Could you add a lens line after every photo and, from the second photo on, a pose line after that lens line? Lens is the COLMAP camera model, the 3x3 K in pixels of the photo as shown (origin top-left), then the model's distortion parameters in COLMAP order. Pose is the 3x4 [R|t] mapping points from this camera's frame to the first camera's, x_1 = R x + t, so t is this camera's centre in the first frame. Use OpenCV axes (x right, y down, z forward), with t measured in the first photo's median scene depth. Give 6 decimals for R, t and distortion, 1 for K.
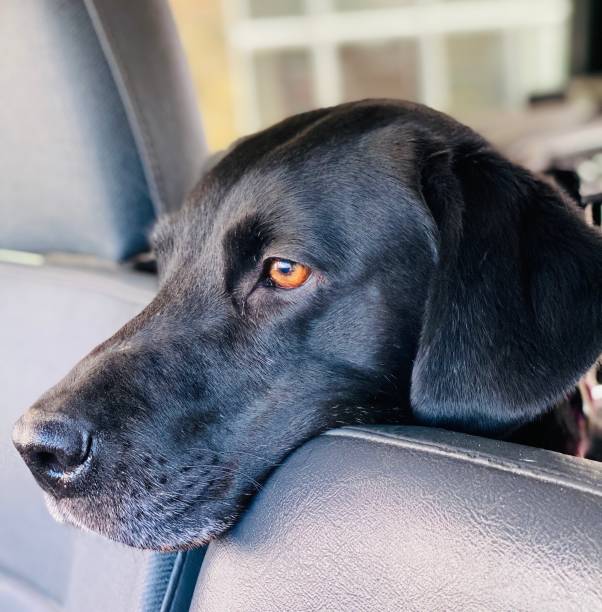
lens RADIAL K [[305.2, 0, 300.4], [0, 305.2, 304.1], [0, 0, 1]] dist [0.004550, -0.000277]
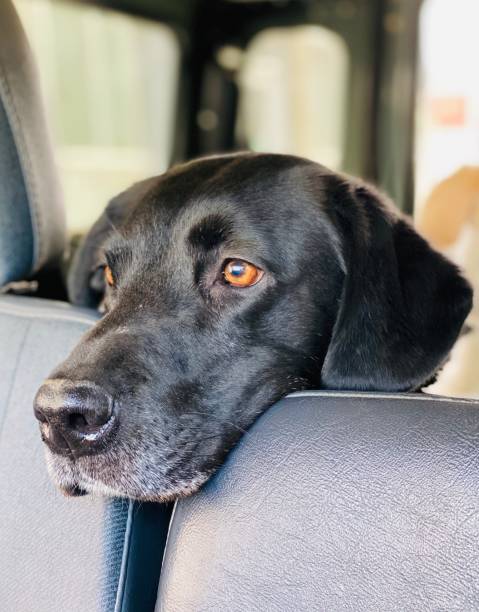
lens RADIAL K [[245.9, 0, 239.4], [0, 245.9, 305.9], [0, 0, 1]] dist [-0.002415, -0.000018]
pose [[0.996299, -0.007428, 0.085628, -0.170564], [0.008778, 0.999843, -0.015400, 0.055066], [-0.085500, 0.016095, 0.996208, 0.010834]]
